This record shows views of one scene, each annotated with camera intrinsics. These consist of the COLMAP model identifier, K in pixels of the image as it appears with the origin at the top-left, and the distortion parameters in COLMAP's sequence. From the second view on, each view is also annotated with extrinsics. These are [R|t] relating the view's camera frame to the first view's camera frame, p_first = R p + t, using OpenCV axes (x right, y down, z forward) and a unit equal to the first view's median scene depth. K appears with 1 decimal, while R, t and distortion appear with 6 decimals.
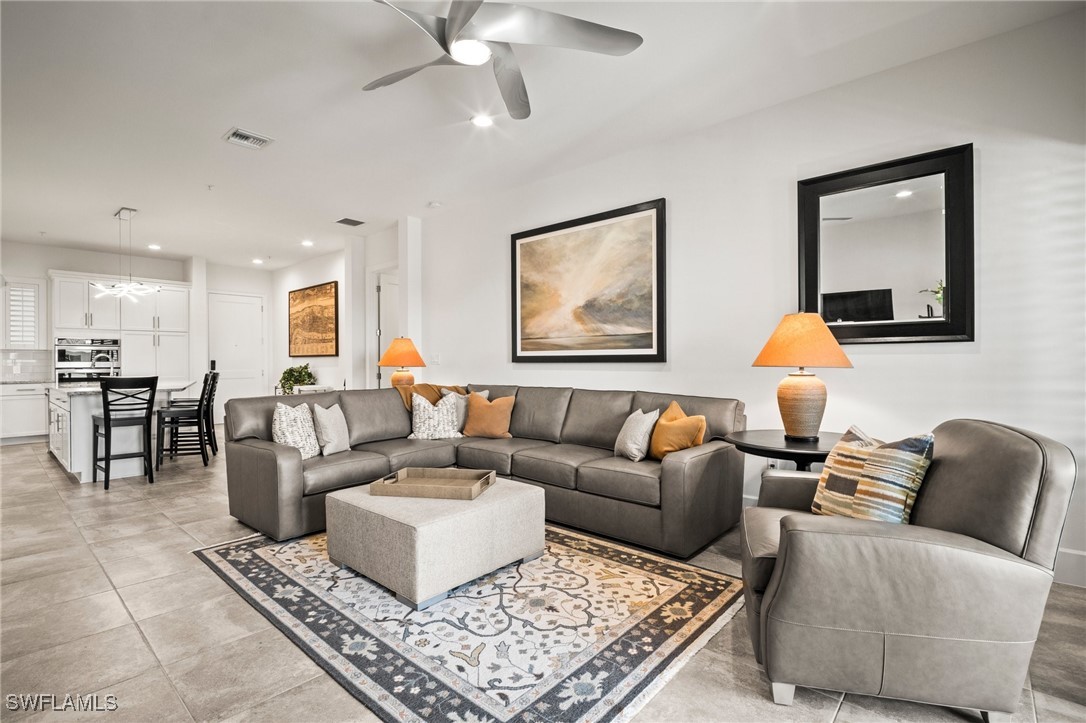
lens RADIAL K [[500.5, 0, 540.0], [0, 500.5, 361.7], [0, 0, 1]] dist [0.002271, -0.008329]
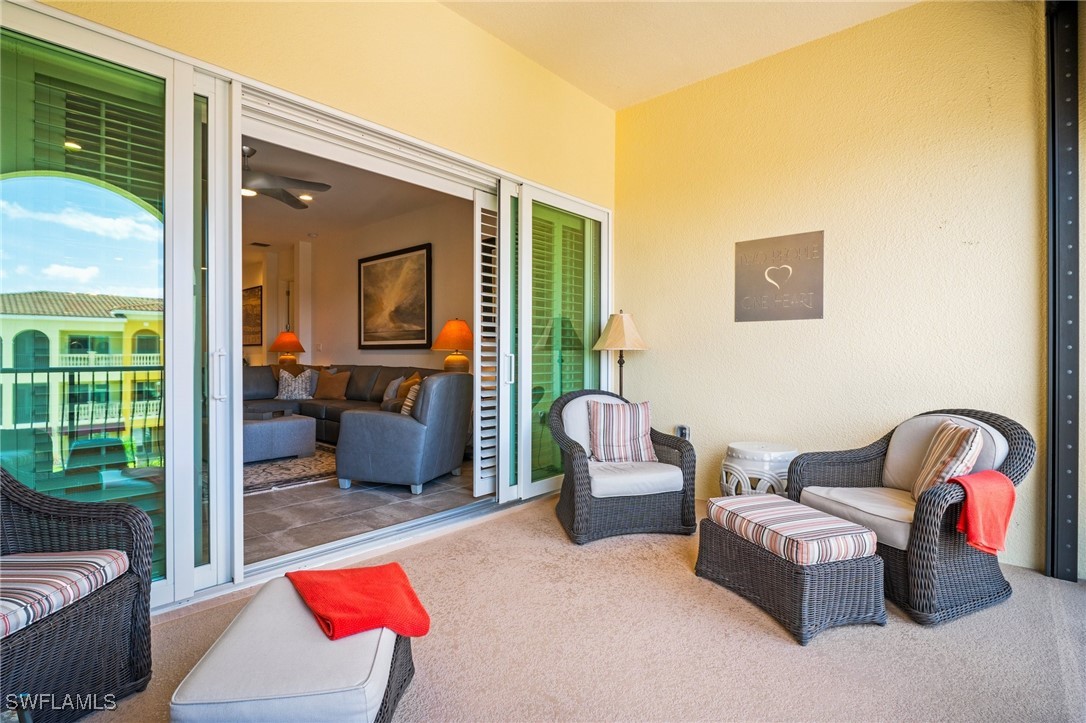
lens RADIAL K [[511.9, 0, 539.7], [0, 511.9, 360.5], [0, 0, 1]] dist [-0.004552, -0.002772]
pose [[0.999968, 0.007466, 0.002858, 0.538798], [-0.007491, 0.999932, 0.008927, 0.019515], [-0.002791, -0.008948, 0.999956, -0.542403]]
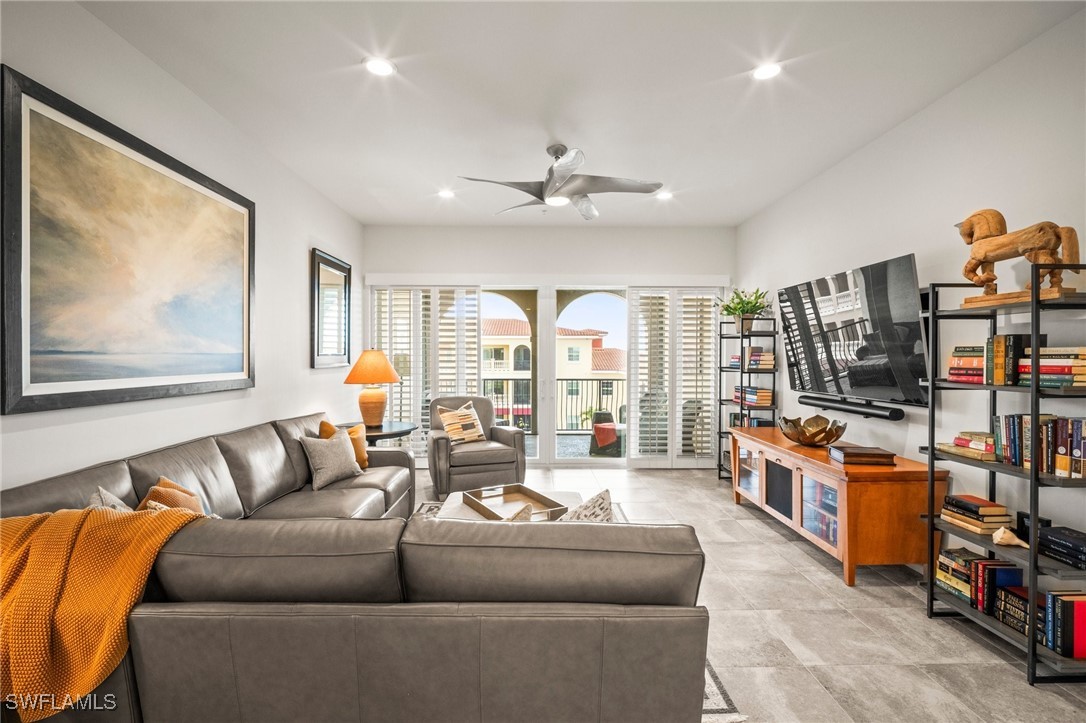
lens RADIAL K [[500.5, 0, 541.3], [0, 500.5, 362.0], [0, 0, 1]] dist [0.002271, -0.008329]
pose [[-0.678107, -0.006336, 0.734936, -0.694169], [0.001819, 0.999945, 0.010299, -0.047700], [-0.734961, 0.008321, -0.678058, 1.130570]]
